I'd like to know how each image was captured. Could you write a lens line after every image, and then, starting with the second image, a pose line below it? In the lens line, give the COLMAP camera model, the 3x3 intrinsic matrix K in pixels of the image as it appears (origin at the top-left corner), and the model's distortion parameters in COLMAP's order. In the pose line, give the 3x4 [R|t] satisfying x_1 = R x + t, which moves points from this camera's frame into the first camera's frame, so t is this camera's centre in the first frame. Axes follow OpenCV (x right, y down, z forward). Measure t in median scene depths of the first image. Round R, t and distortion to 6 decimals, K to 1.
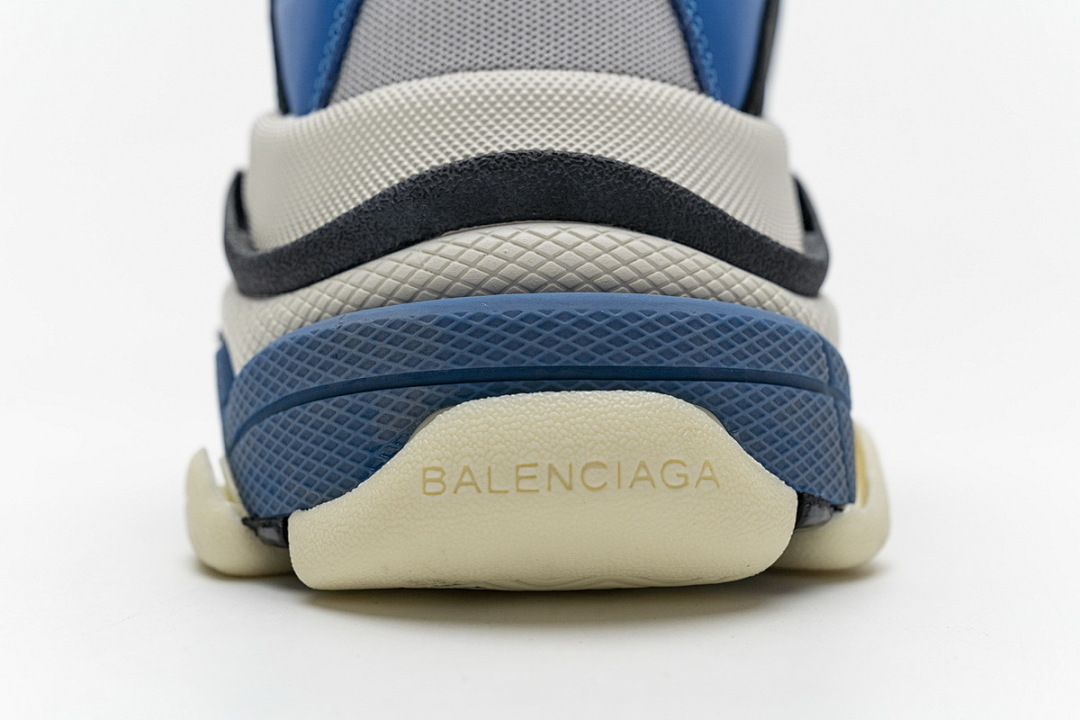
lens RADIAL K [[2118.4, 0, 531.6], [0, 2118.4, 361.6], [0, 0, 1]] dist [0.008744, 0.000000]
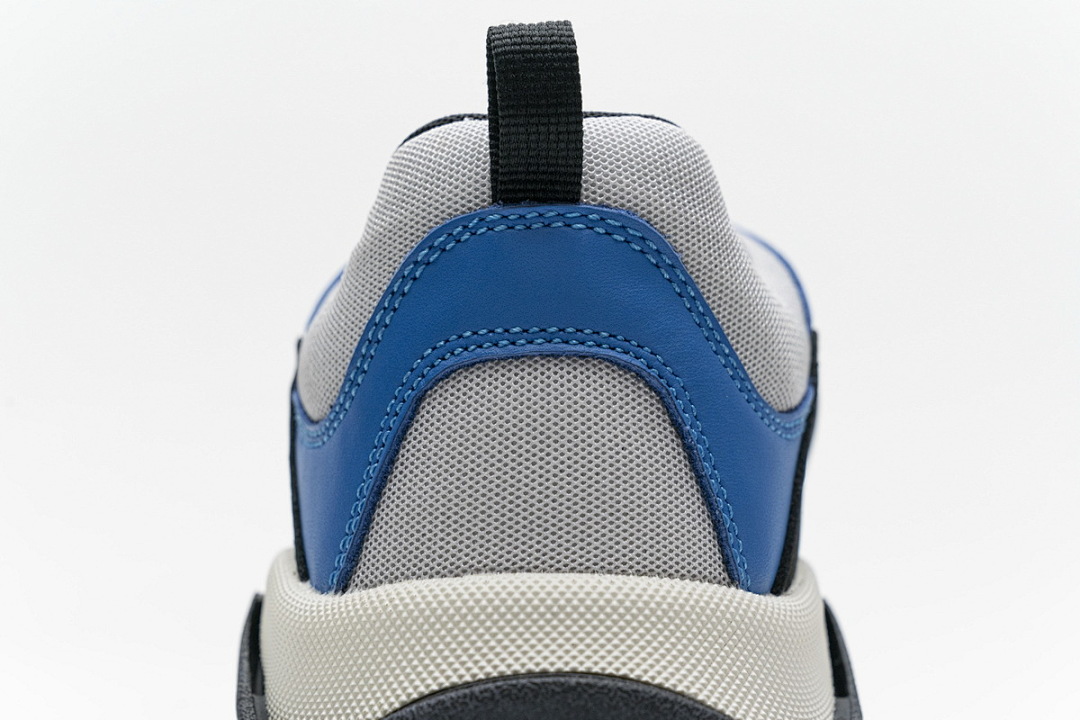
lens RADIAL K [[2118.4, 0, 543.6], [0, 2118.4, 356.5], [0, 0, 1]] dist [0.008744, 0.000000]
pose [[0.999859, 0.013986, -0.009268, 0.001713], [-0.014299, 0.999300, -0.034559, -0.211799], [0.008779, 0.034687, 0.999360, 0.028824]]
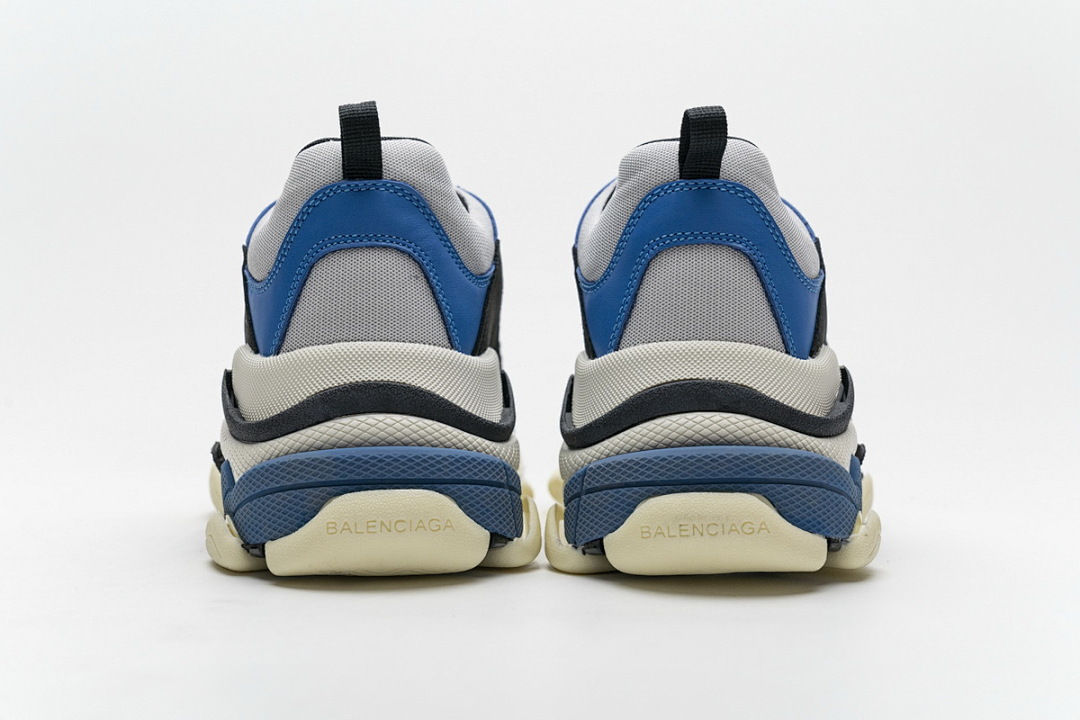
lens RADIAL K [[2118.4, 0, 539.7], [0, 2118.4, 353.6], [0, 0, 1]] dist [0.008744, 0.000000]
pose [[0.996755, 0.003869, 0.080400, -0.005628], [-0.002271, 0.999798, -0.019960, -0.084575], [-0.080461, 0.019712, 0.996563, -1.271976]]
